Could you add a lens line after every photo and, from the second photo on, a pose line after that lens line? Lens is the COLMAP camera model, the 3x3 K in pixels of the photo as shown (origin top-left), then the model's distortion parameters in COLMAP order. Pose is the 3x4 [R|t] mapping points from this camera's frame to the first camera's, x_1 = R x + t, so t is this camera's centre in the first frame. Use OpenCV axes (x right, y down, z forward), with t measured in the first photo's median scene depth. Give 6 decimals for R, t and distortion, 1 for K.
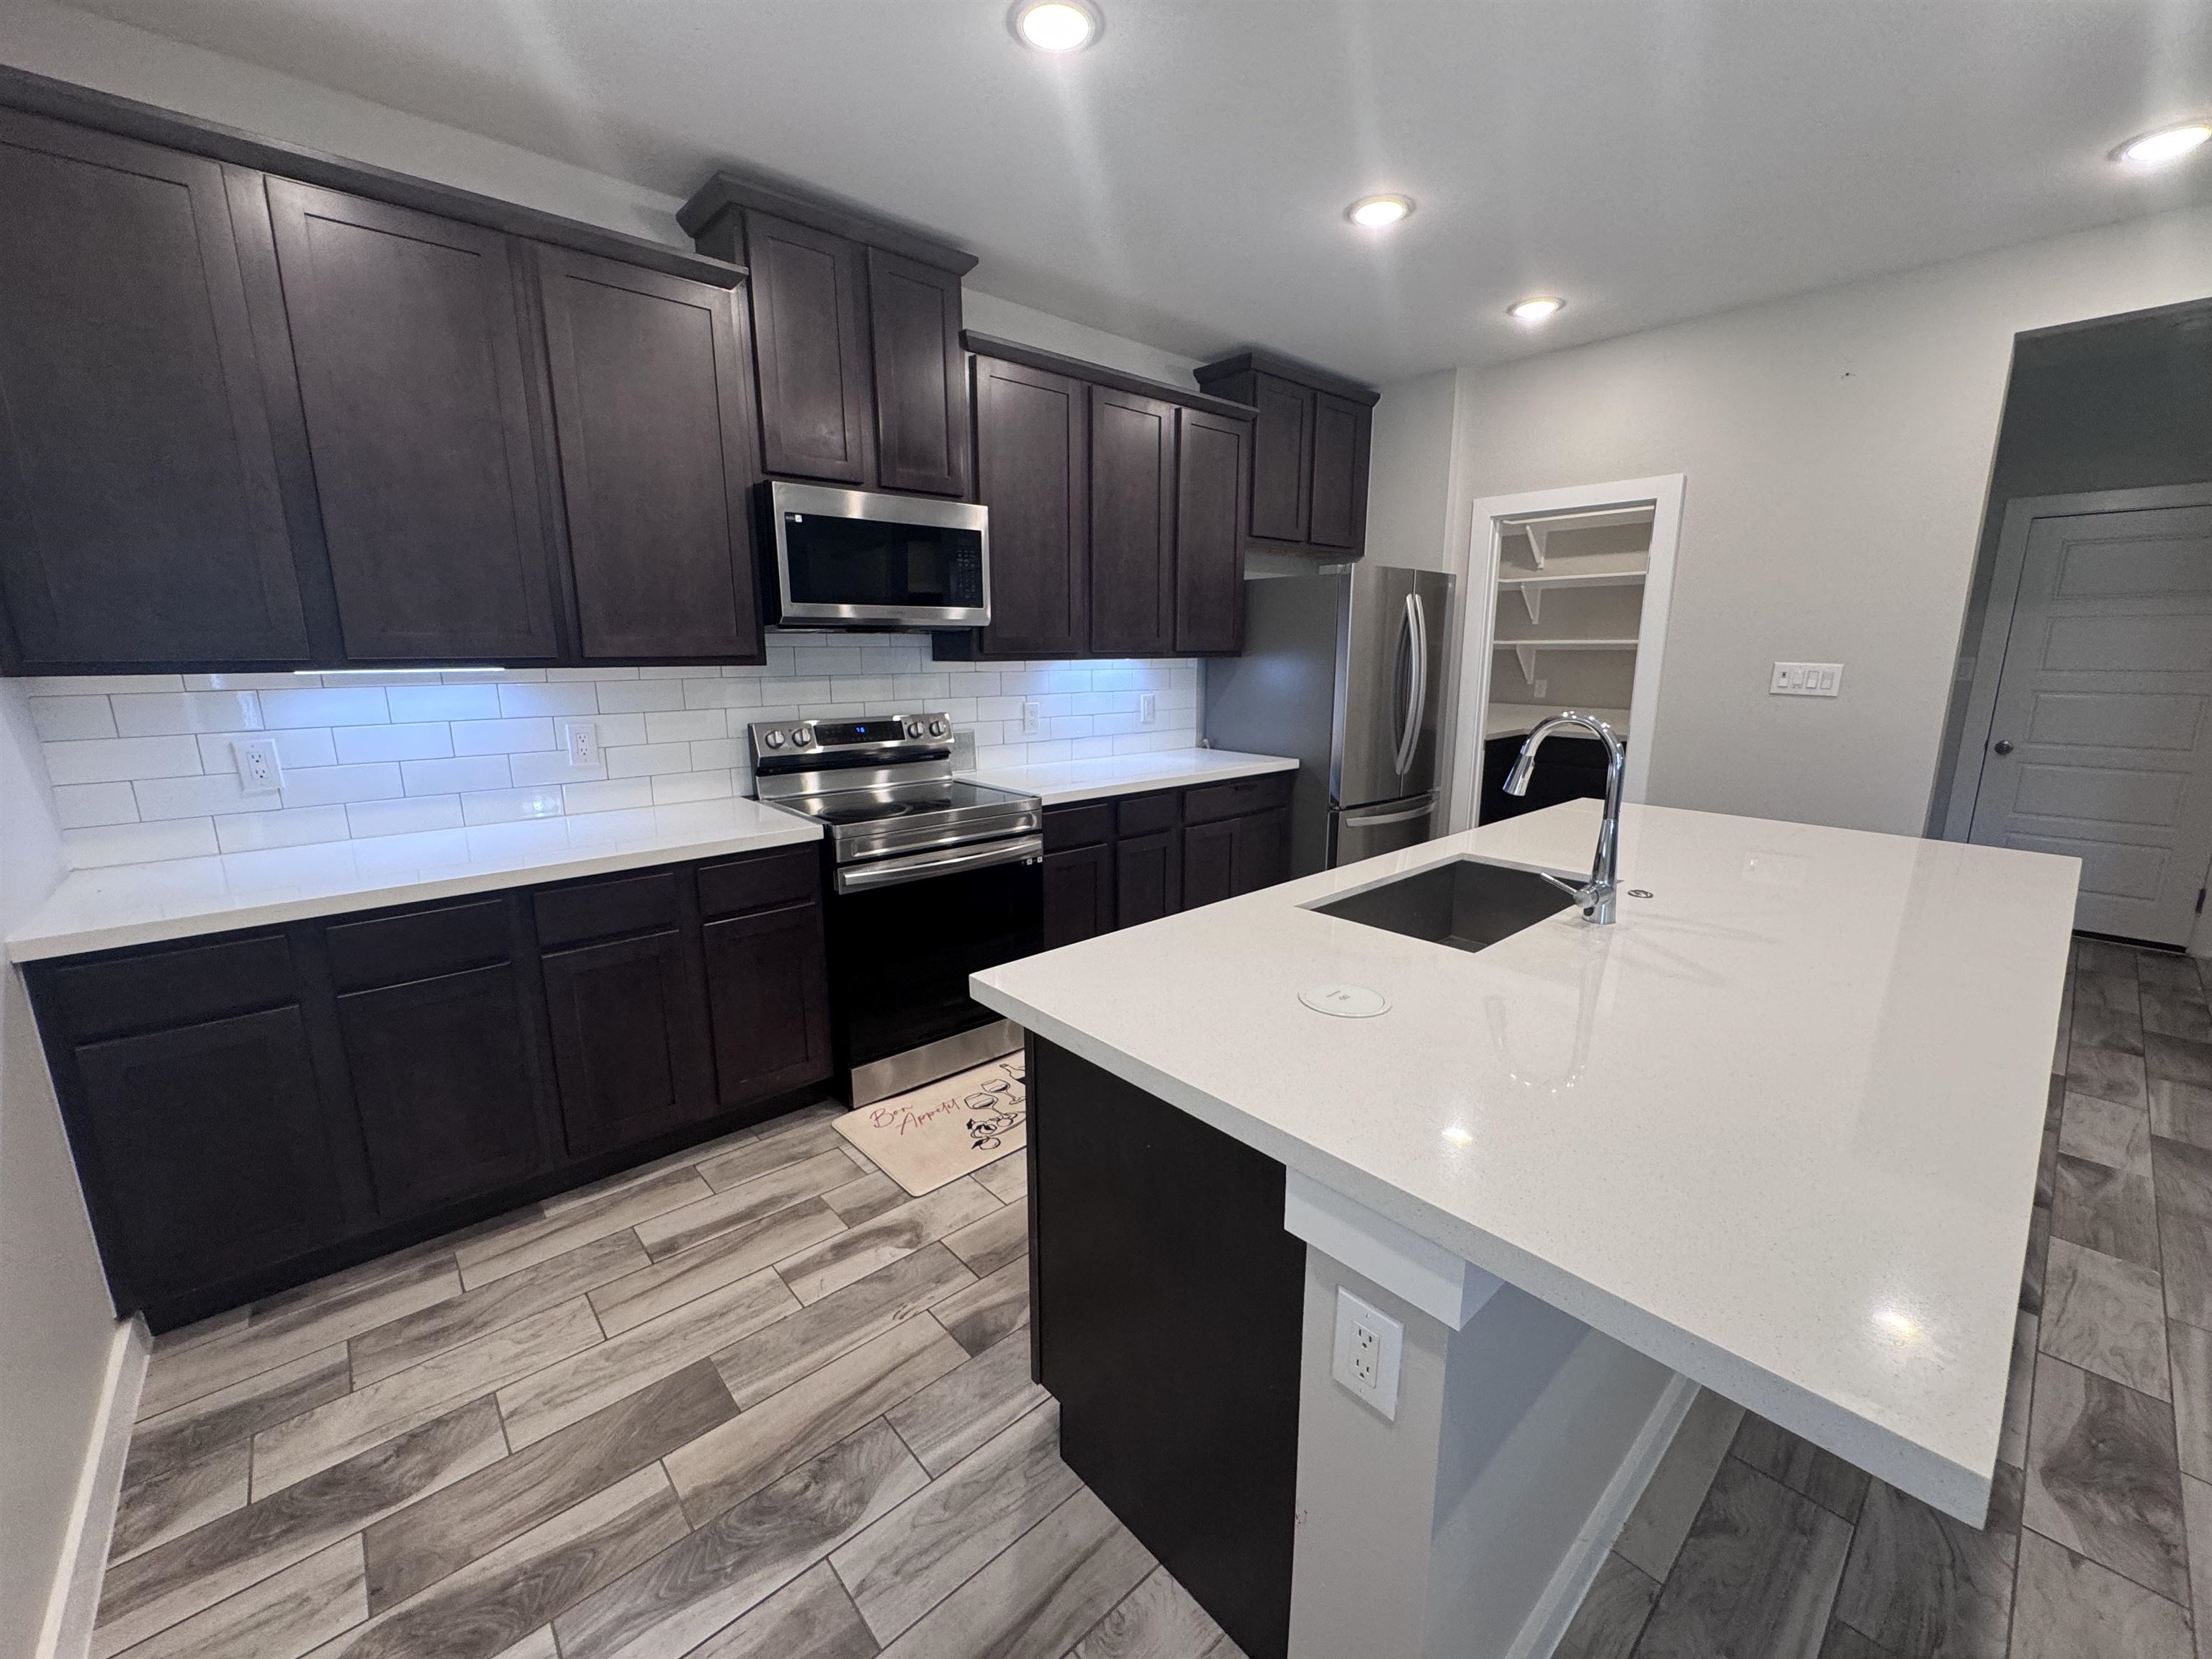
lens RADIAL K [[884.5, 0, 1102.5], [0, 884.5, 834.2], [0, 0, 1]] dist [-0.003306, -0.000025]
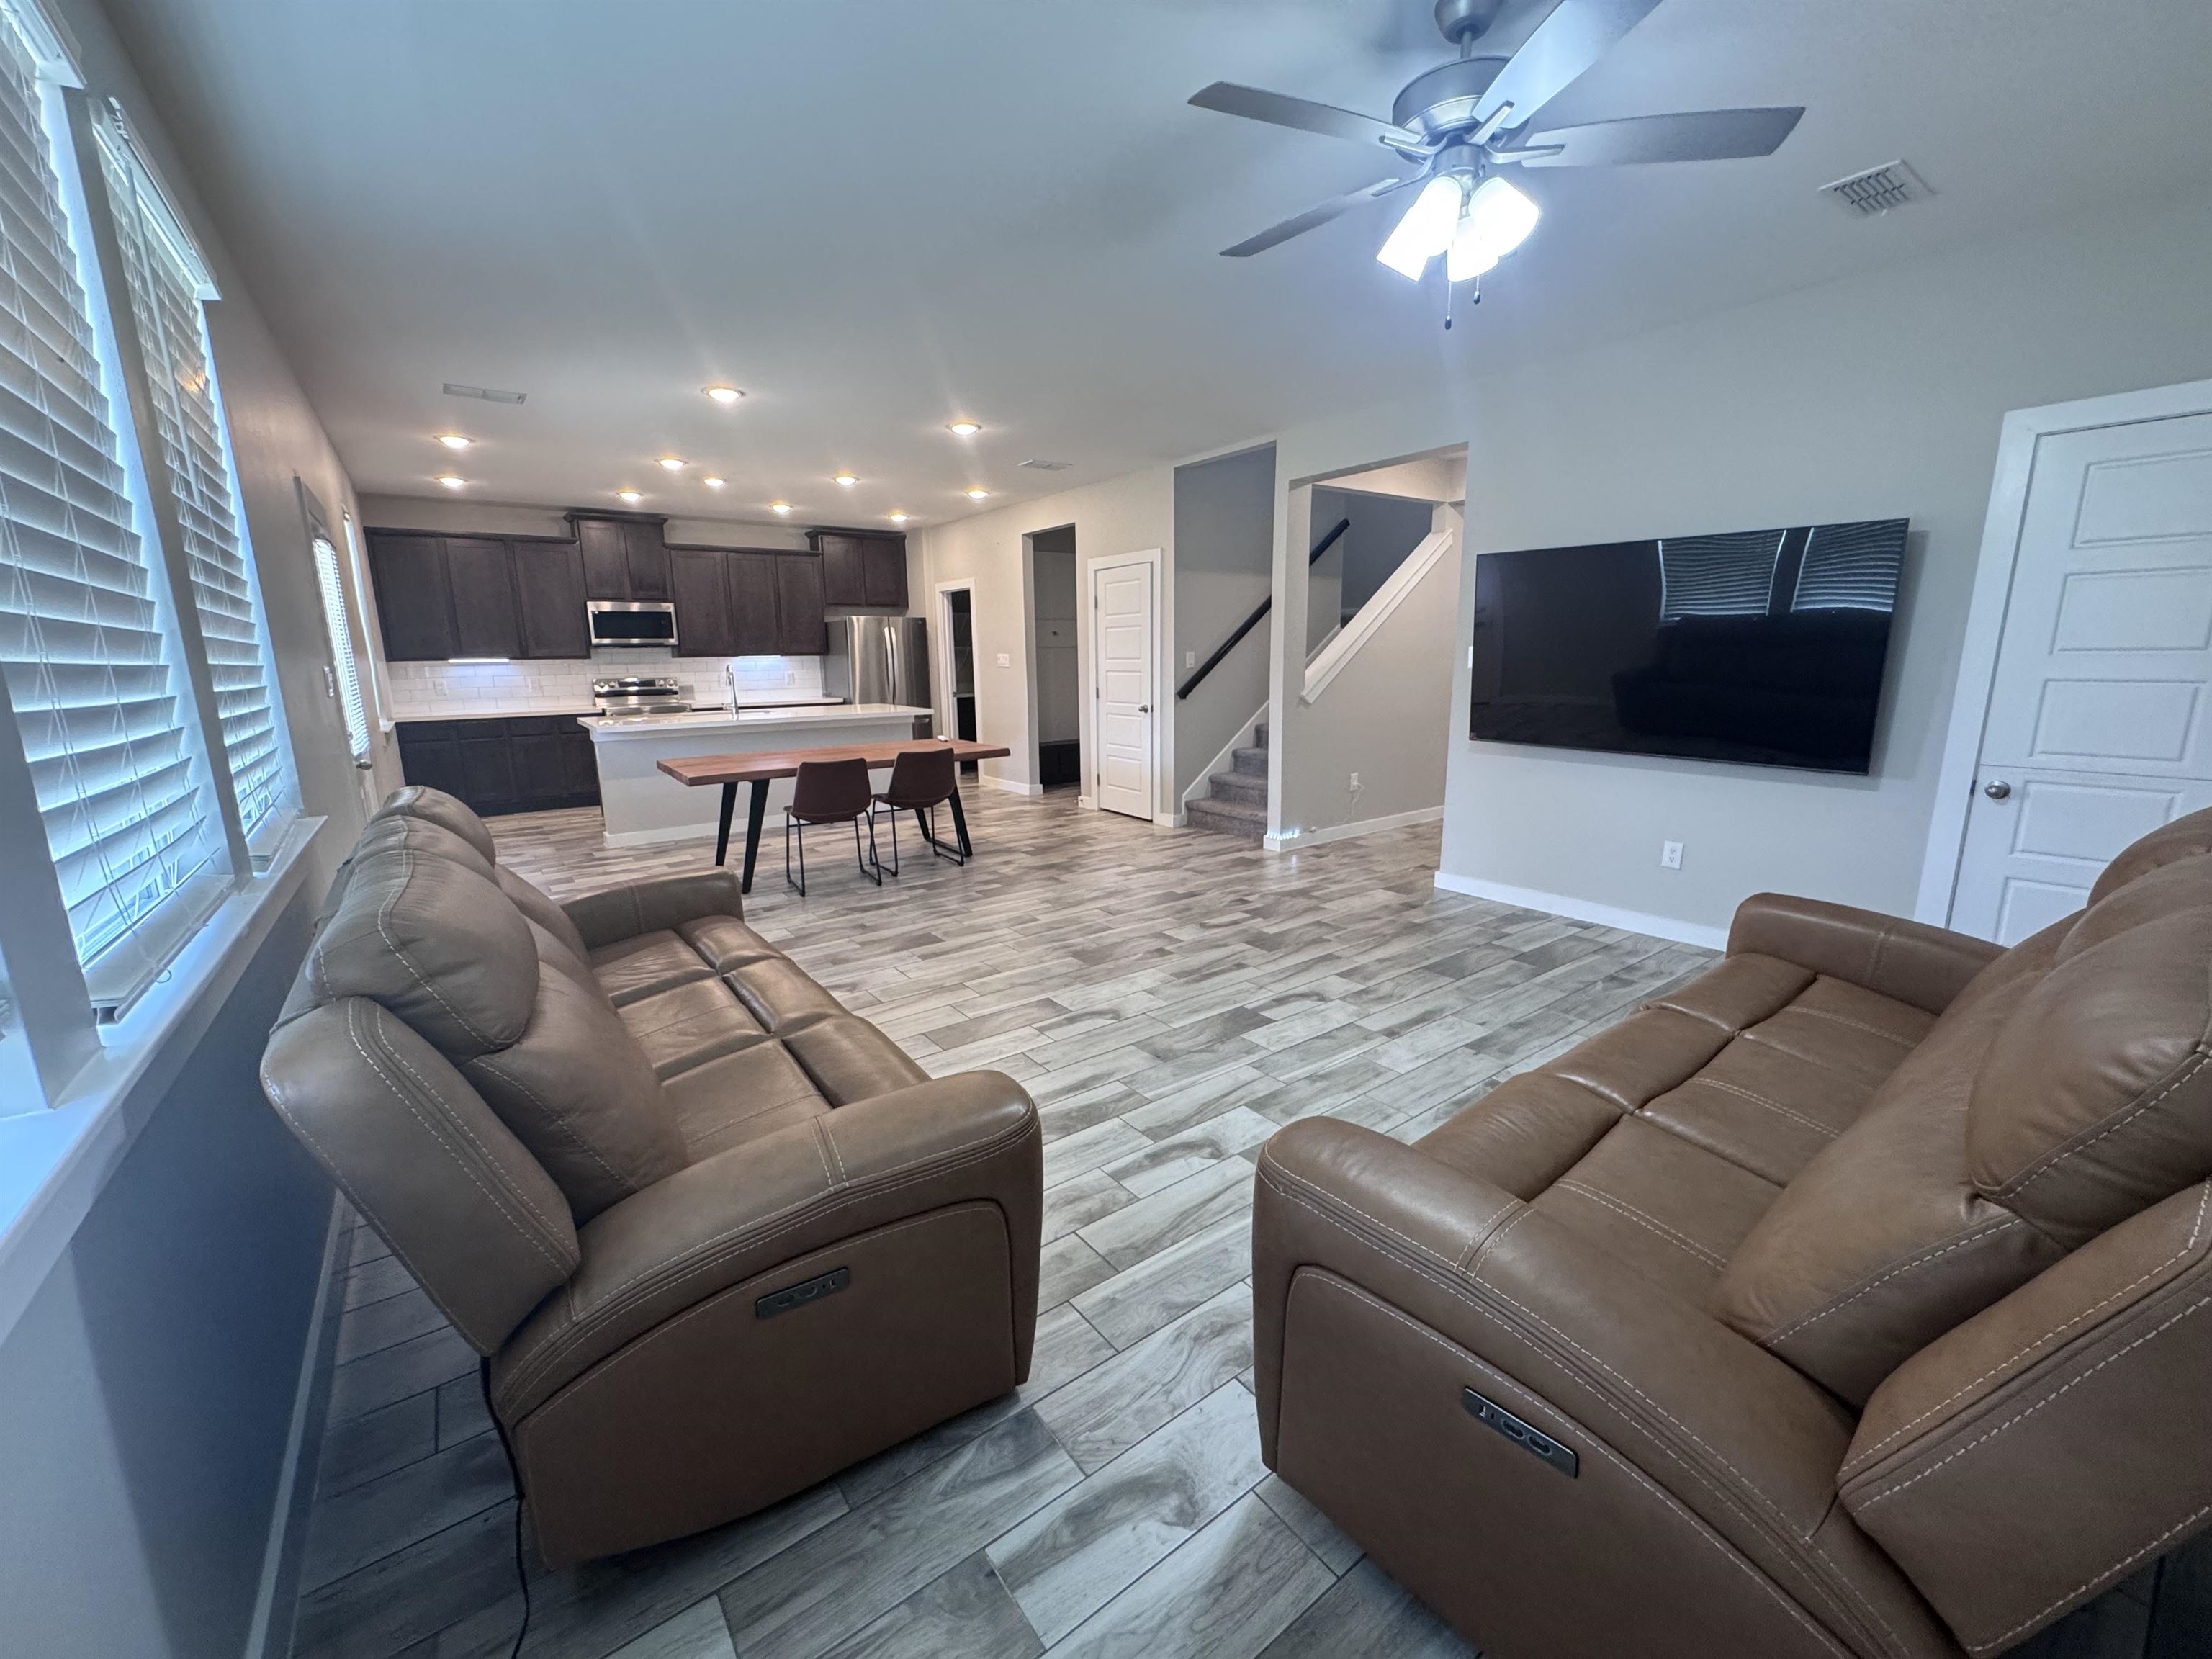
lens RADIAL K [[884.5, 0, 1102.5], [0, 884.5, 834.2], [0, 0, 1]] dist [-0.003306, -0.000025]
pose [[0.994905, 0.007936, -0.100509, 1.813770], [-0.008717, 0.999935, -0.007334, 0.453841], [0.100444, 0.008173, 0.994909, -1.996602]]
